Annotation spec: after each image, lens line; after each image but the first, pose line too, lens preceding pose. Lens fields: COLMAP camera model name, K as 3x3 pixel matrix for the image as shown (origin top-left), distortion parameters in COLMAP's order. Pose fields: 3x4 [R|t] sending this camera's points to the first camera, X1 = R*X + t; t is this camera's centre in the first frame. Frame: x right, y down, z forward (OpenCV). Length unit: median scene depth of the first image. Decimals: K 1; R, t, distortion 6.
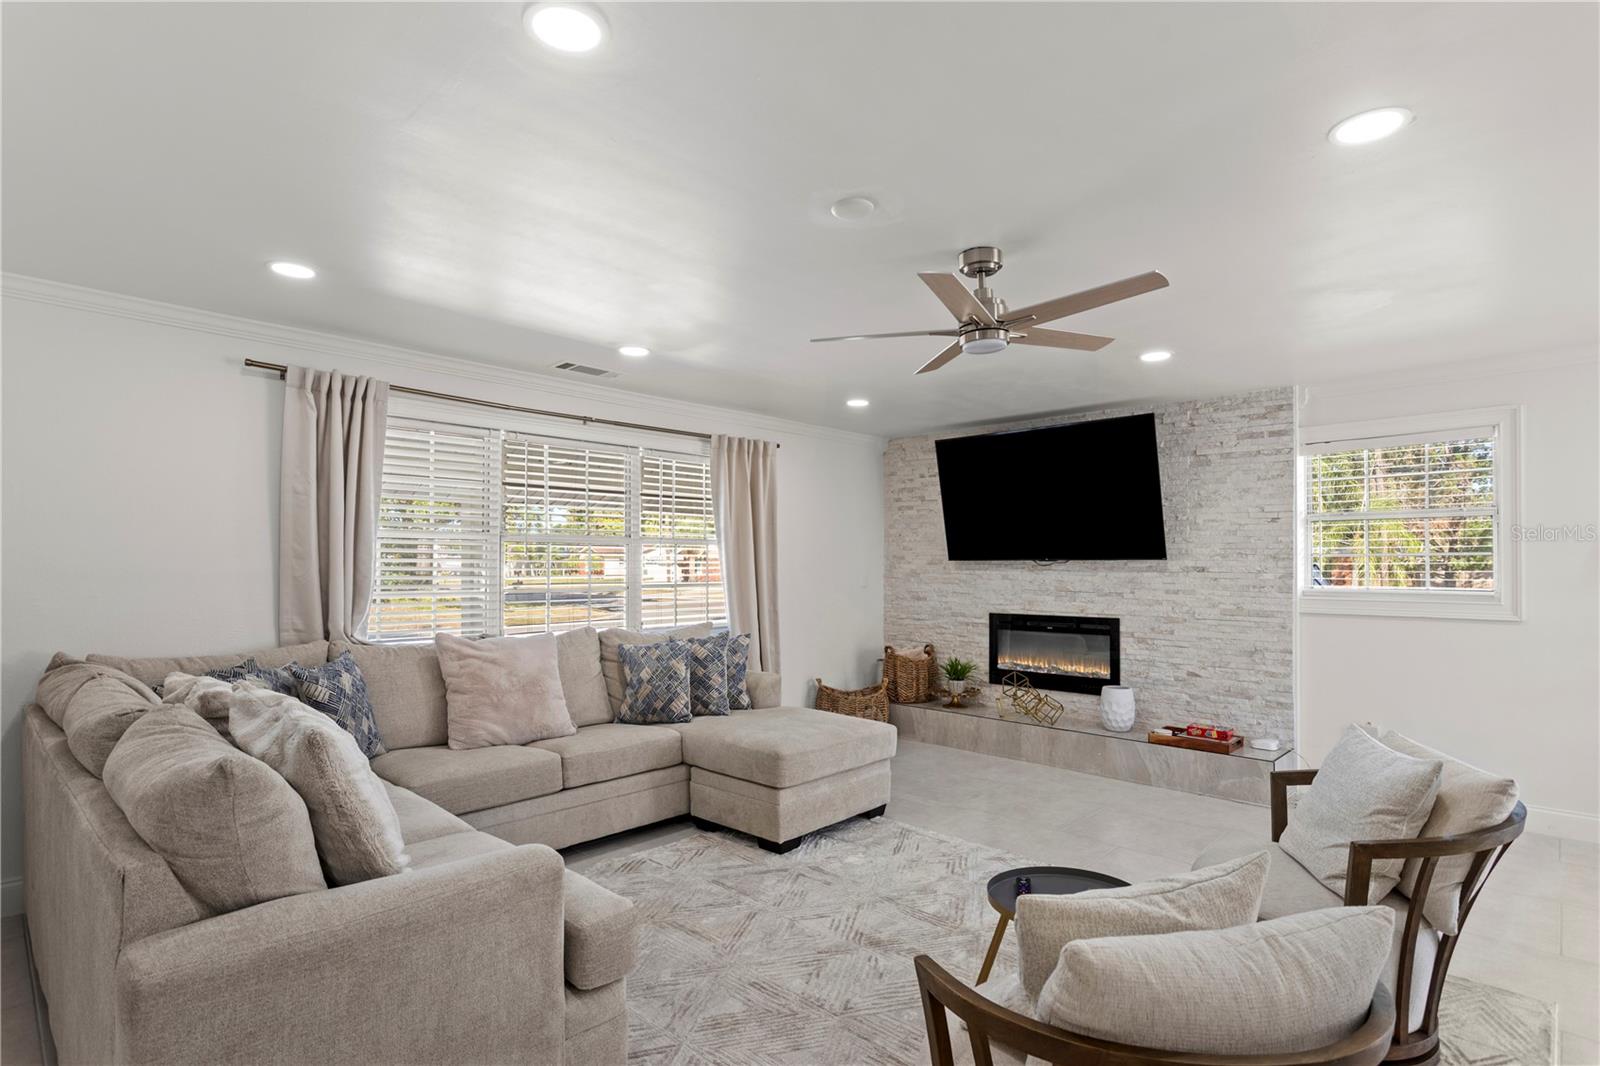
lens RADIAL K [[819.6, 0, 801.6], [0, 819.6, 561.6], [0, 0, 1]] dist [-0.036758, 0.000340]
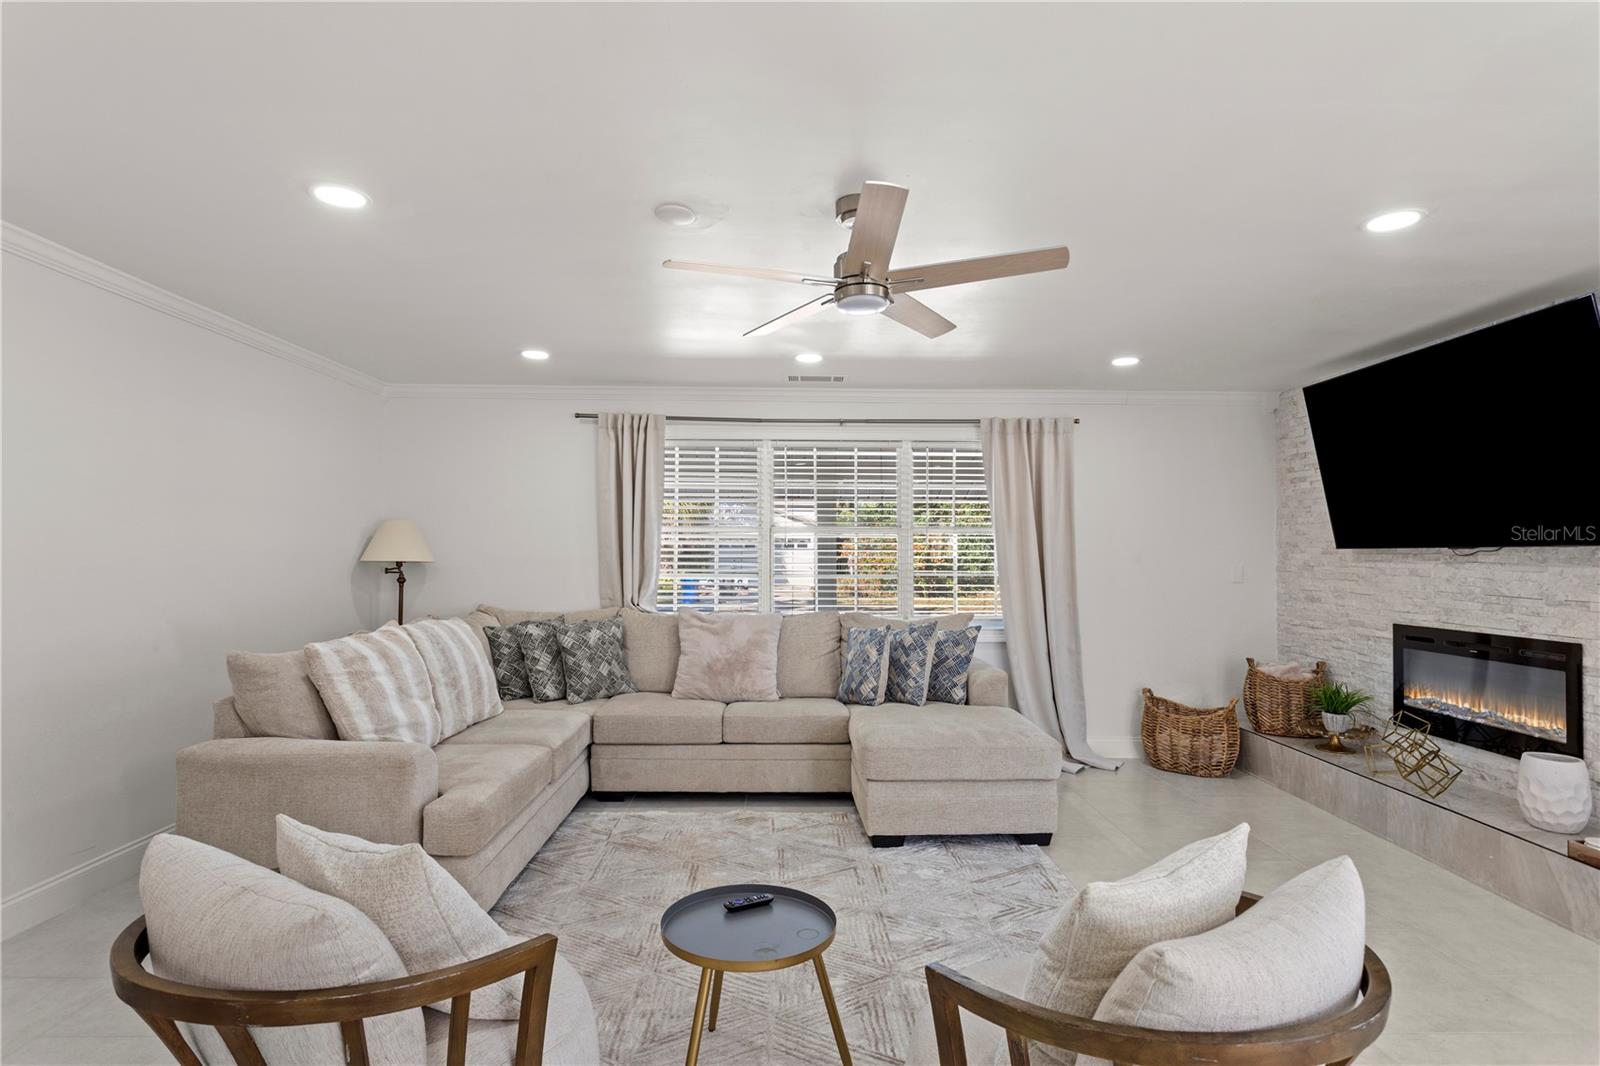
lens RADIAL K [[812.2, 0, 796.1], [0, 812.2, 550.0], [0, 0, 1]] dist [-0.007586, 0.001790]
pose [[0.690924, -0.002694, -0.722923, 0.420317], [0.000500, 0.999995, -0.003249, 0.002421], [0.722927, 0.001884, 0.690921, 0.174393]]
